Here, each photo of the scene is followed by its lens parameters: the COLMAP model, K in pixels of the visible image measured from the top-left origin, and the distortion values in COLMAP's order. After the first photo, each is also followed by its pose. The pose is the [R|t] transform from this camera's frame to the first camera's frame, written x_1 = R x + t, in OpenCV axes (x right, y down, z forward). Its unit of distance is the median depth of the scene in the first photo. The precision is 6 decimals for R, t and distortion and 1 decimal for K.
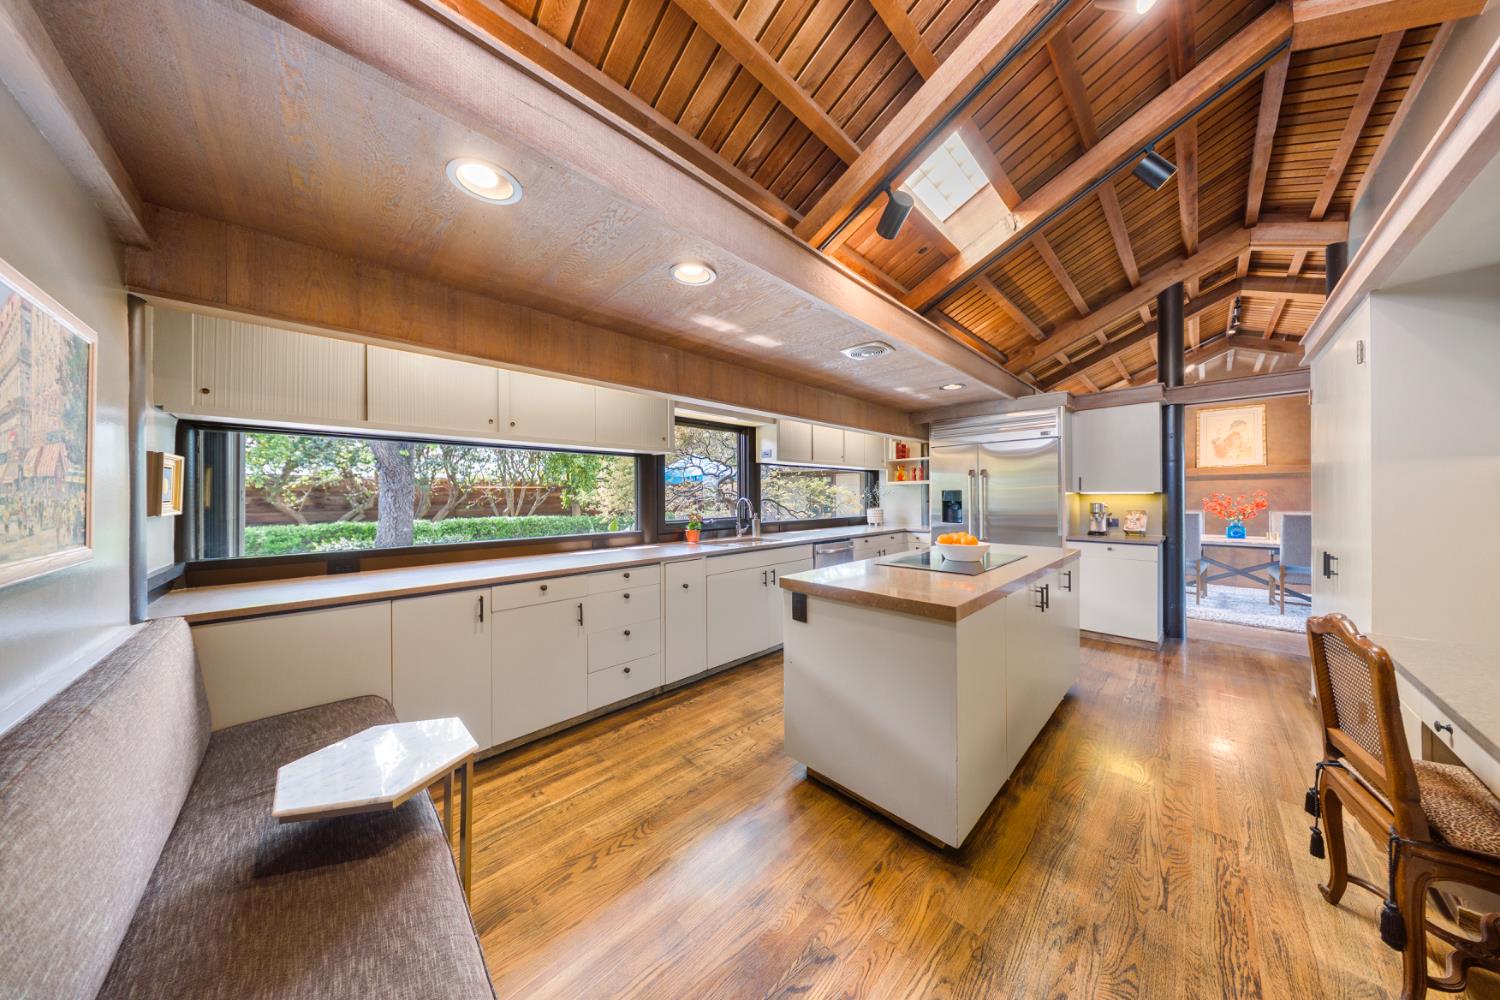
lens RADIAL K [[443.6, 0, 743.9], [0, 443.6, 494.6], [0, 0, 1]] dist [-0.000797, -0.000025]
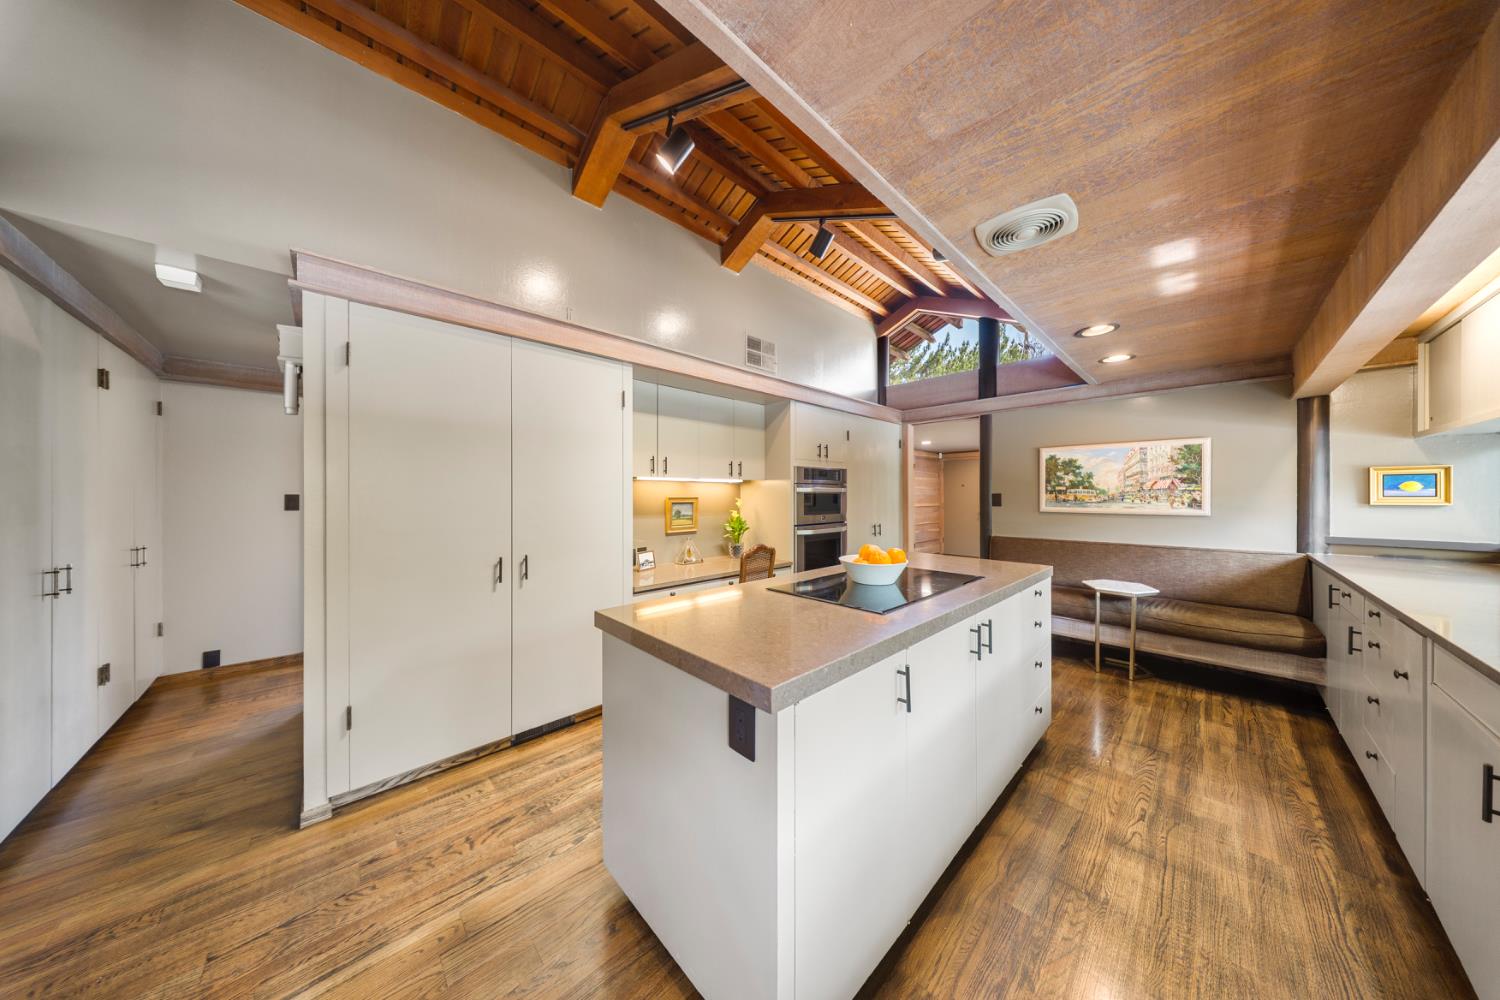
lens RADIAL K [[443.6, 0, 748.1], [0, 443.6, 499.6], [0, 0, 1]] dist [-0.000797, -0.000025]
pose [[-0.999929, 0.007448, 0.009282, 0.740922], [0.007494, 0.999960, 0.004912, 0.001742], [-0.009245, 0.004981, -0.999945, 1.861676]]
